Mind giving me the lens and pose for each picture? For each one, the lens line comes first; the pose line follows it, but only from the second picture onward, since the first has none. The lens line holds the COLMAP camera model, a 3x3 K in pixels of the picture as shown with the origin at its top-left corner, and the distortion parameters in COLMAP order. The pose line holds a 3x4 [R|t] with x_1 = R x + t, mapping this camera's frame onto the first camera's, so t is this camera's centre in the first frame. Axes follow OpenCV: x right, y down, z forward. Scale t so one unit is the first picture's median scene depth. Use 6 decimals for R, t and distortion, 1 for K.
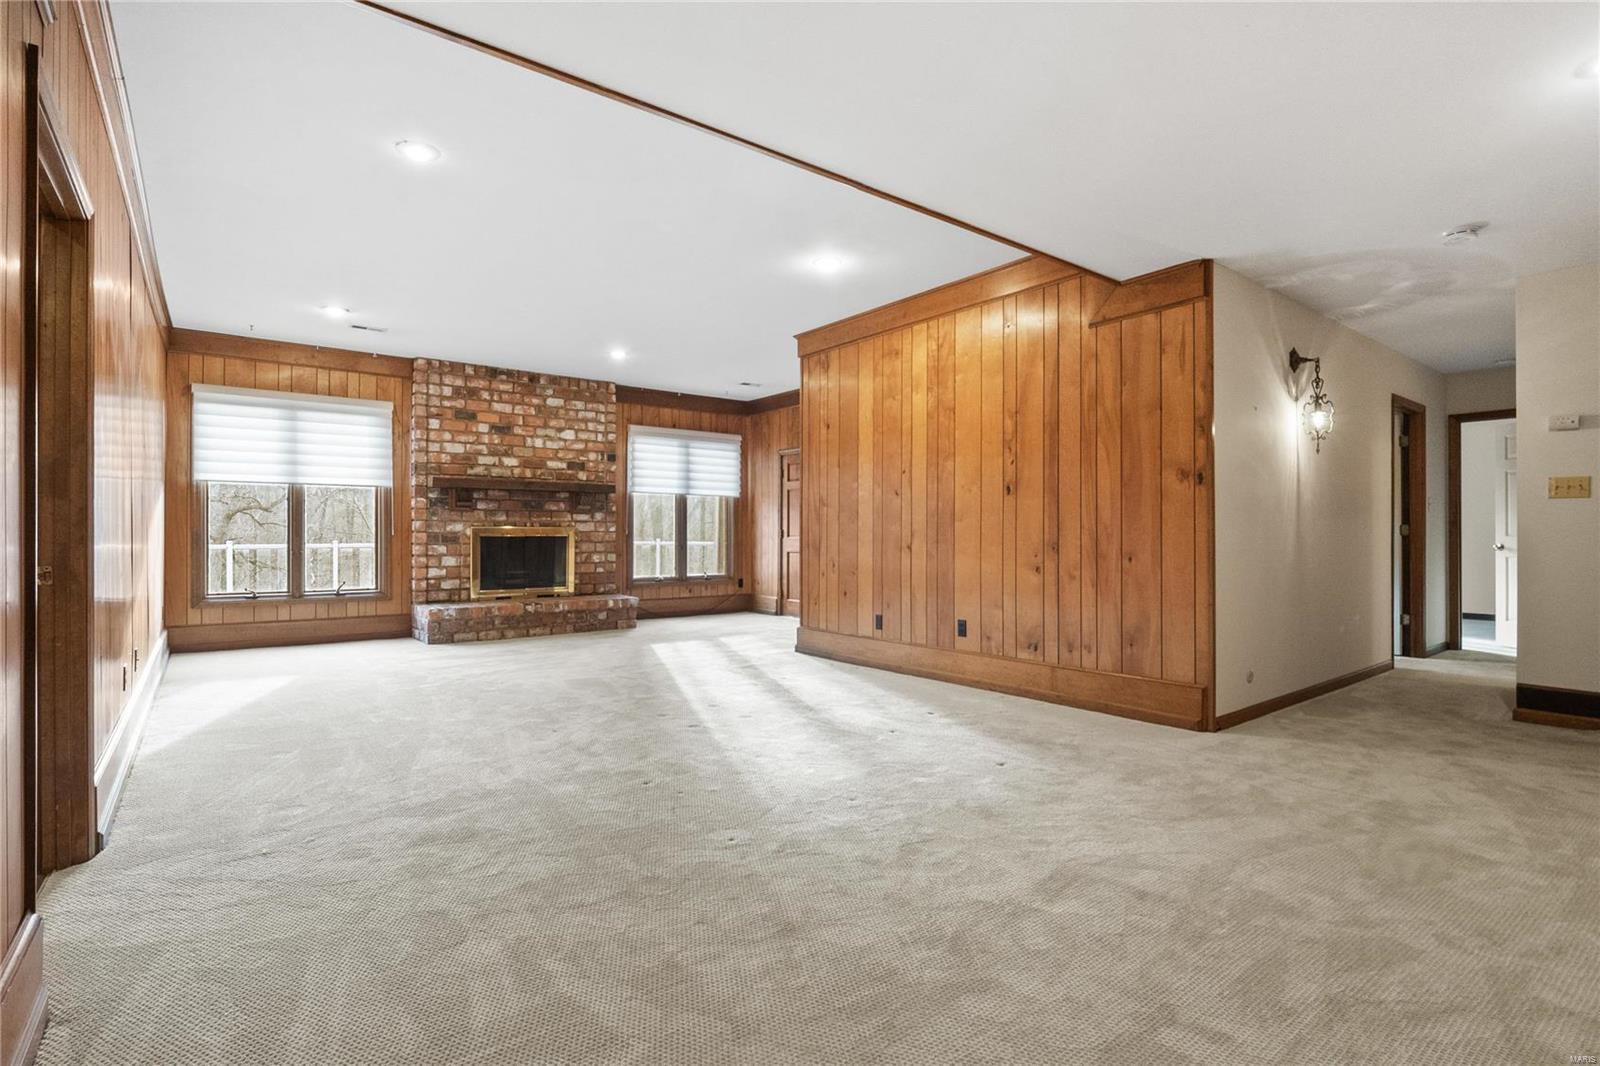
lens RADIAL K [[745.7, 0, 798.0], [0, 745.7, 528.3], [0, 0, 1]] dist [-0.021145, 0.001194]
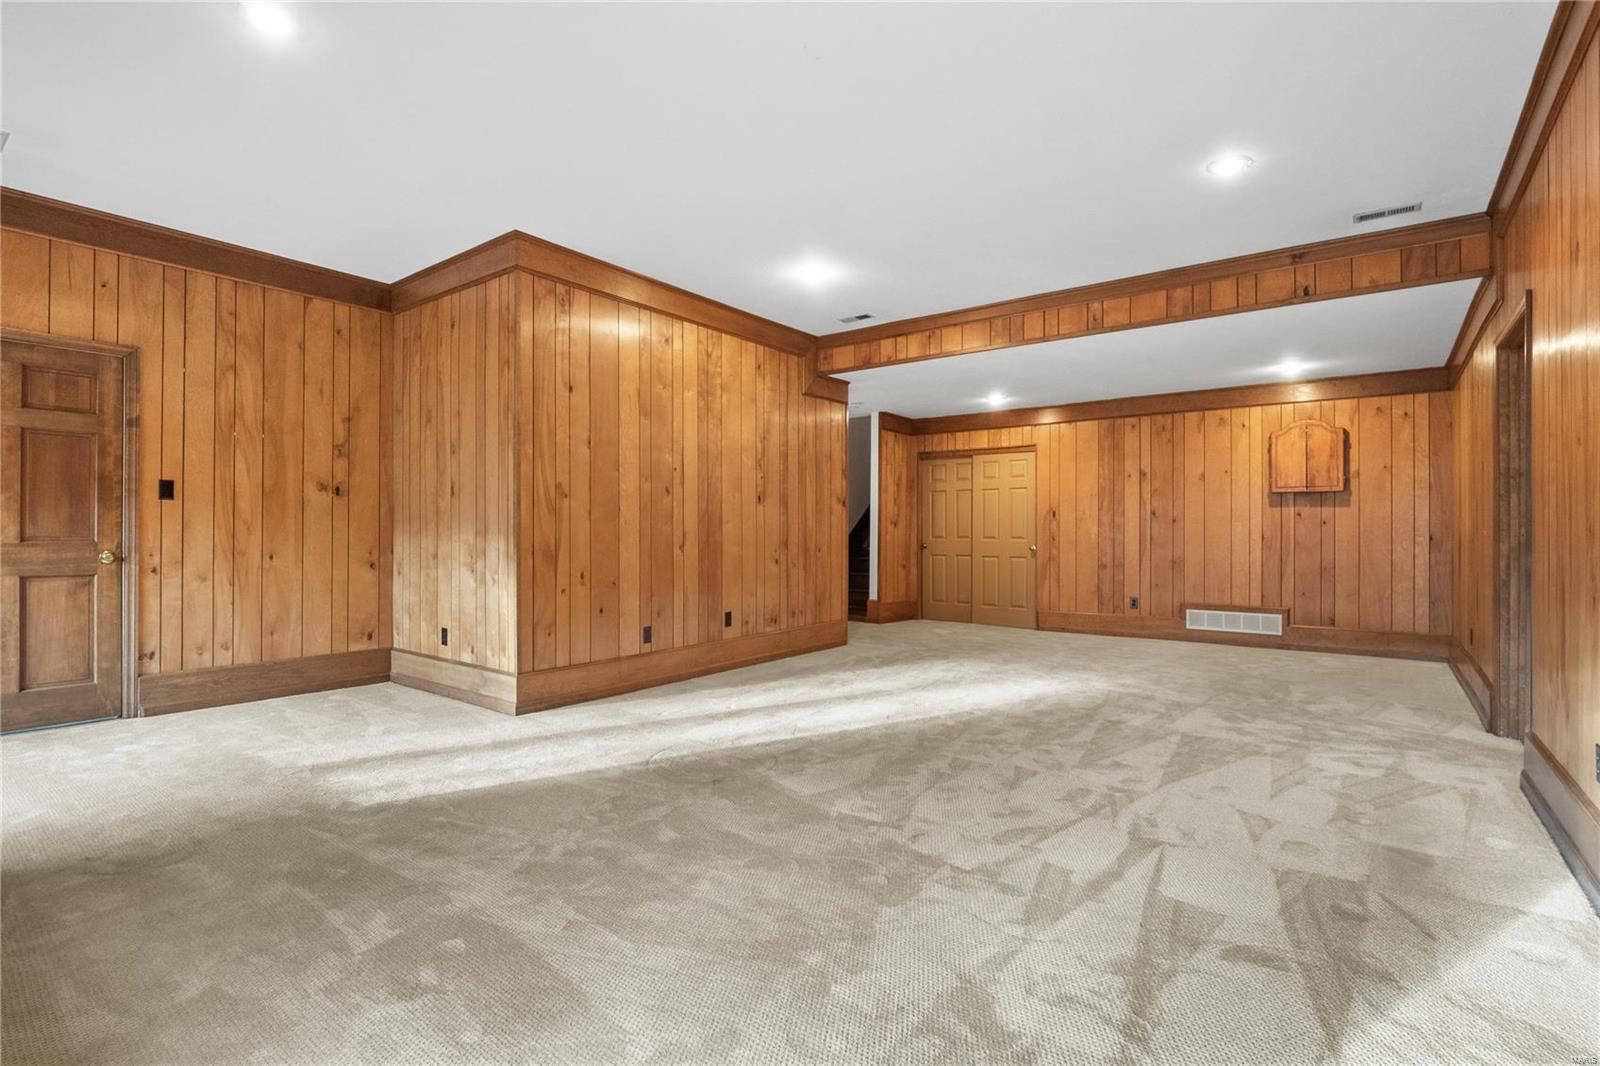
lens RADIAL K [[745.7, 0, 799.7], [0, 745.7, 537.6], [0, 0, 1]] dist [-0.021145, 0.001194]
pose [[-0.238957, -0.003209, 0.971025, -0.844146], [-0.005938, 0.999981, 0.001844, 0.008911], [-0.971012, -0.005326, -0.238971, 1.107920]]
